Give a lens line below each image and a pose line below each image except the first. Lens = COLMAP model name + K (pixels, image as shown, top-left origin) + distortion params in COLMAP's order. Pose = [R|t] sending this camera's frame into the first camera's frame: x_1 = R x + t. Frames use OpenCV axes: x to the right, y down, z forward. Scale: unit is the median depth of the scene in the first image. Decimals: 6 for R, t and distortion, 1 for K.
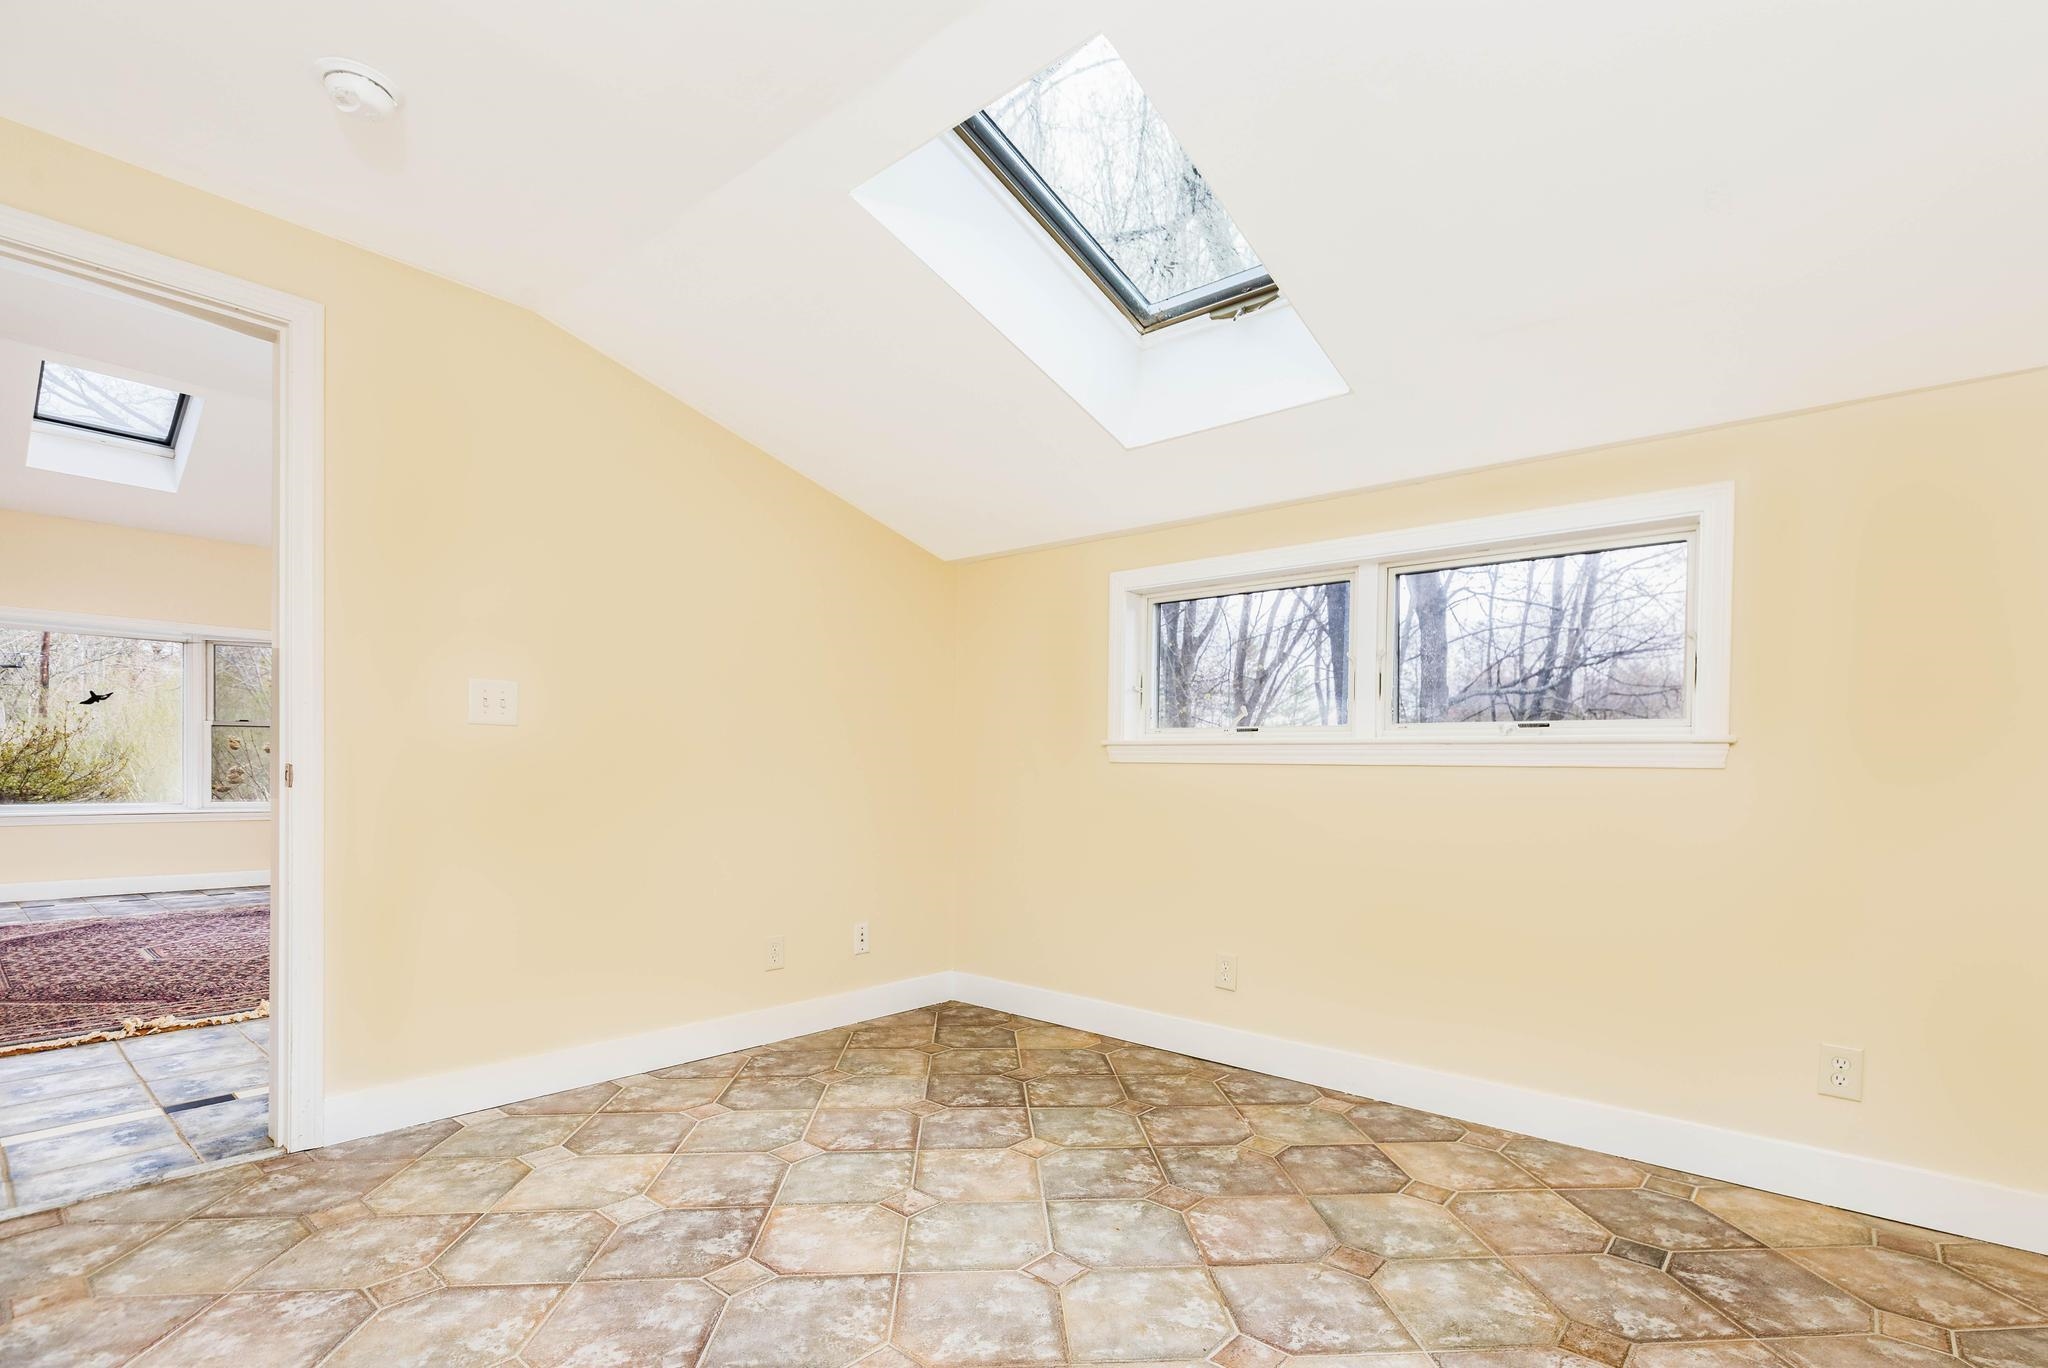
lens RADIAL K [[952.8, 0, 1079.5], [0, 952.8, 772.8], [0, 0, 1]] dist [0.002486, -0.000410]
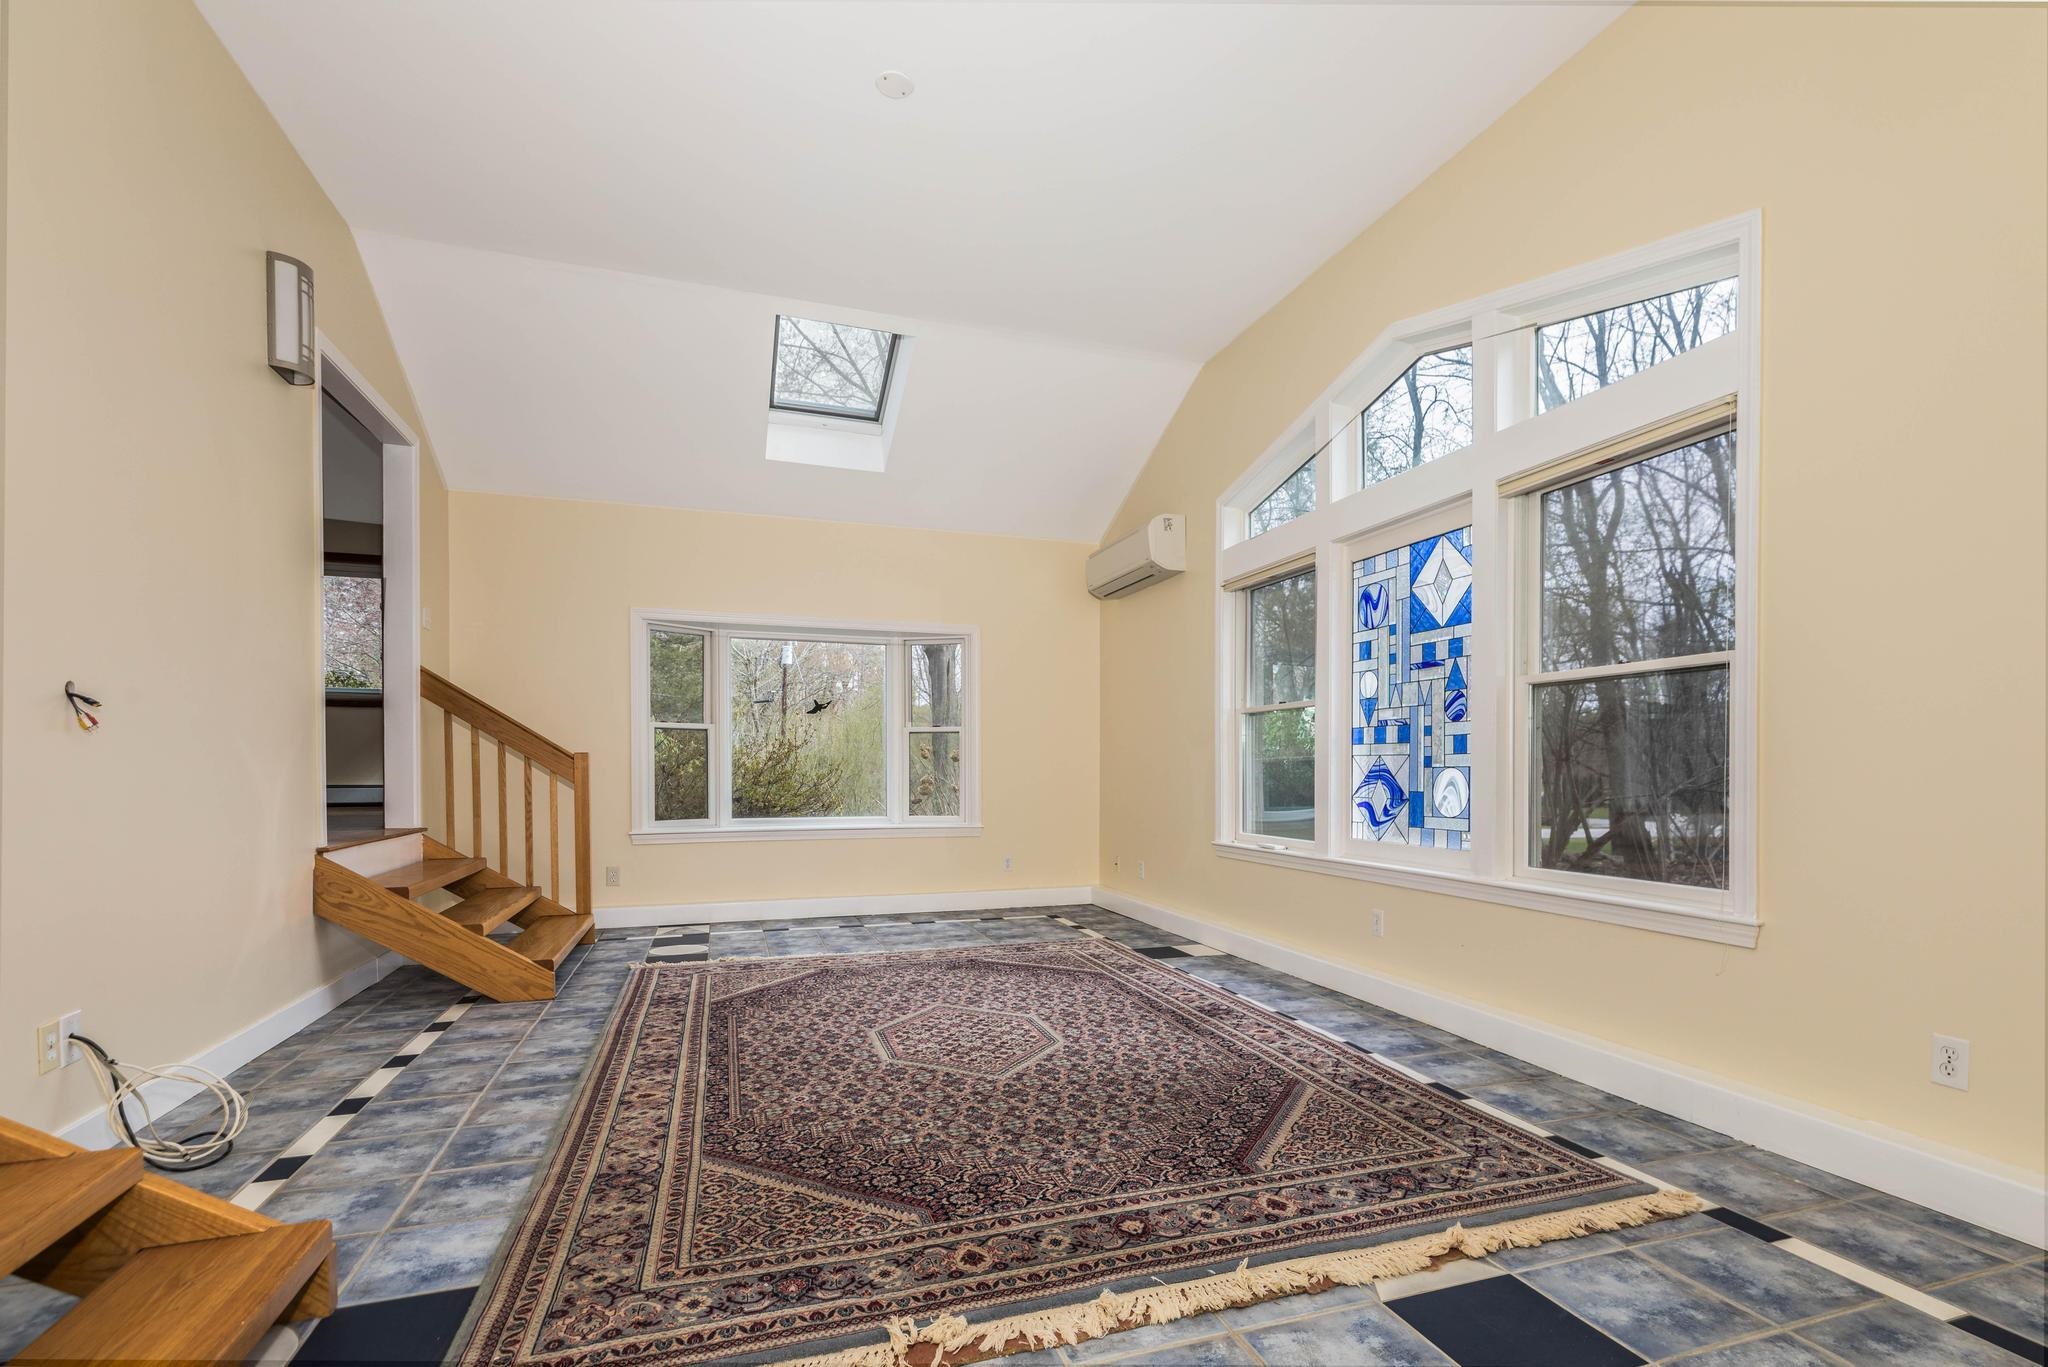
lens RADIAL K [[951.2, 0, 1029.5], [0, 951.2, 782.6], [0, 0, 1]] dist [0.006725, 0.000291]
pose [[0.839475, -0.001864, -0.543396, -0.380455], [0.002190, 0.999998, -0.000046, -0.002835], [0.543394, -0.001151, 0.839477, 0.356655]]
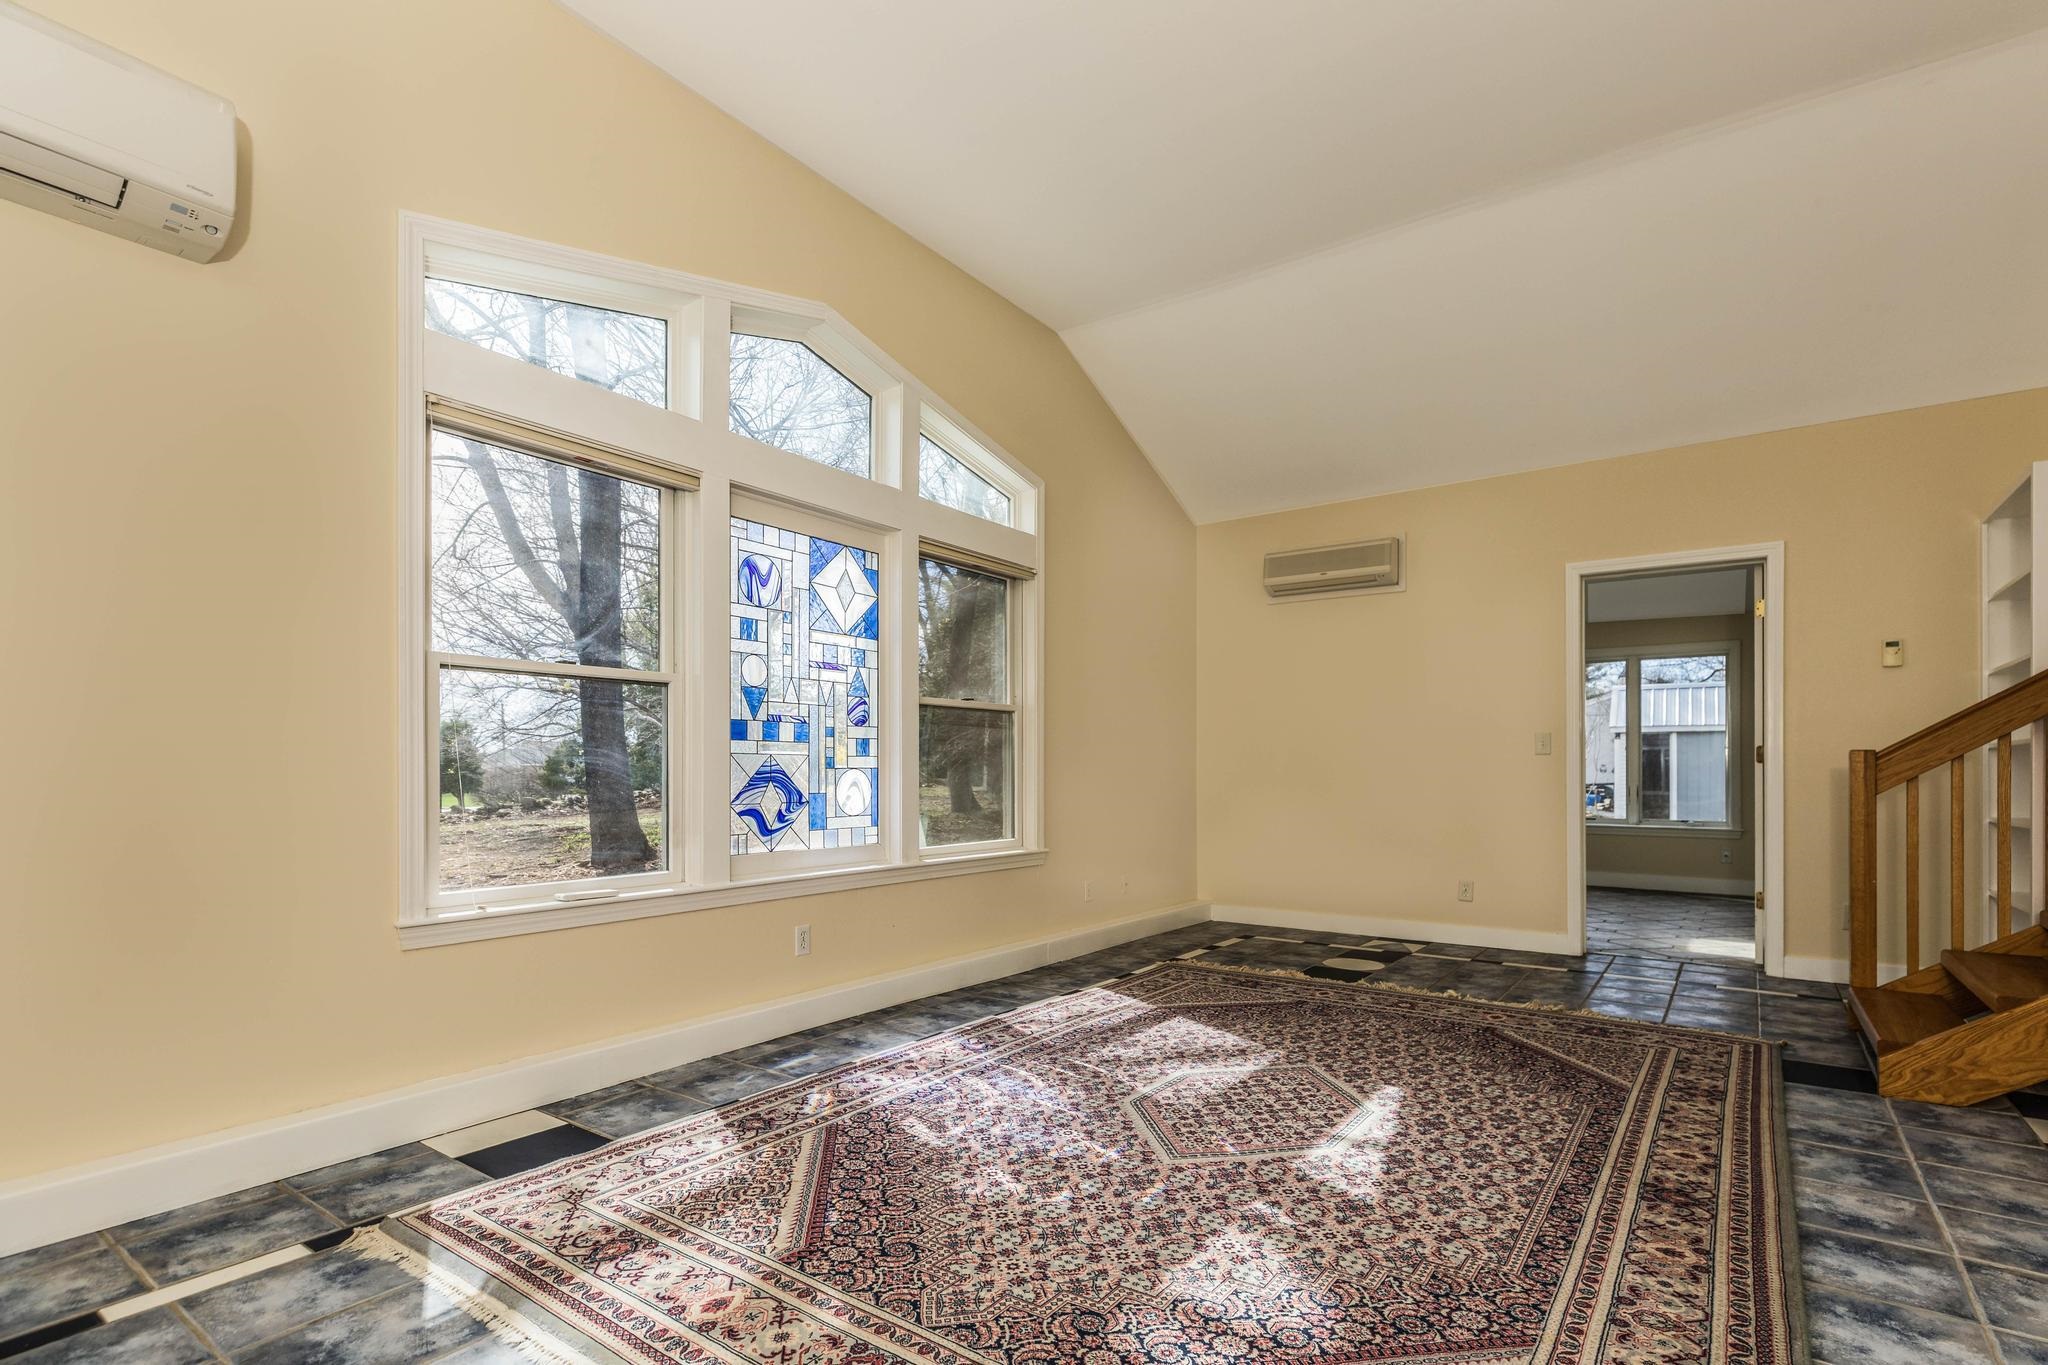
lens RADIAL K [[952.8, 0, 1079.5], [0, 952.8, 771.3], [0, 0, 1]] dist [0.002486, -0.000410]
pose [[-0.073794, -0.009338, 0.997230, -1.139730], [0.005761, 0.999935, 0.009789, -0.015649], [-0.997257, 0.006467, -0.073735, 0.905948]]
